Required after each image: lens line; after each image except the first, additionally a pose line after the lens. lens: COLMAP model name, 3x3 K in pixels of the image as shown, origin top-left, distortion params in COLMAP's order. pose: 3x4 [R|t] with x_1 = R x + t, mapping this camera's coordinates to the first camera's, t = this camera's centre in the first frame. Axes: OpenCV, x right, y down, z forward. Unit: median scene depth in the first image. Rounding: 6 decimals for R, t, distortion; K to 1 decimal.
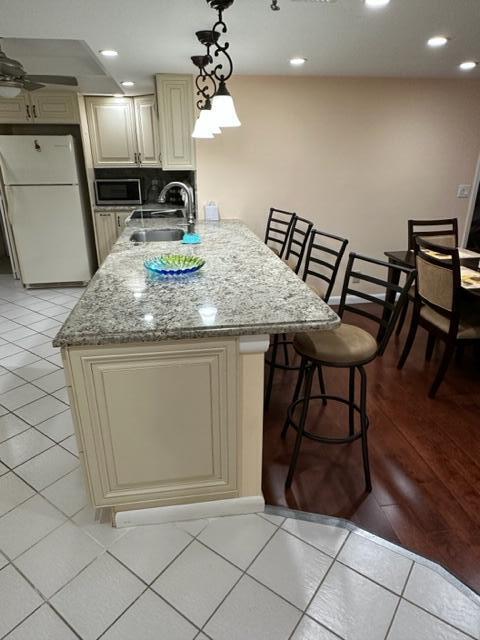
lens RADIAL K [[412.2, 0, 238.8], [0, 412.2, 319.1], [0, 0, 1]] dist [-0.002351, 0.000130]
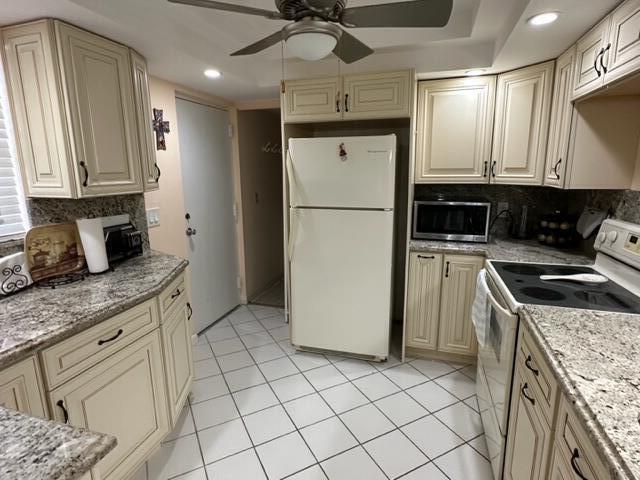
lens RADIAL K [[346.2, 0, 317.7], [0, 346.2, 234.7], [0, 0, 1]] dist [-0.003269, -0.000098]
pose [[0.899000, 0.078838, -0.430795, -0.254882], [-0.155421, 0.977070, -0.145530, -0.188634], [0.409443, 0.197786, 0.890639, 0.476835]]
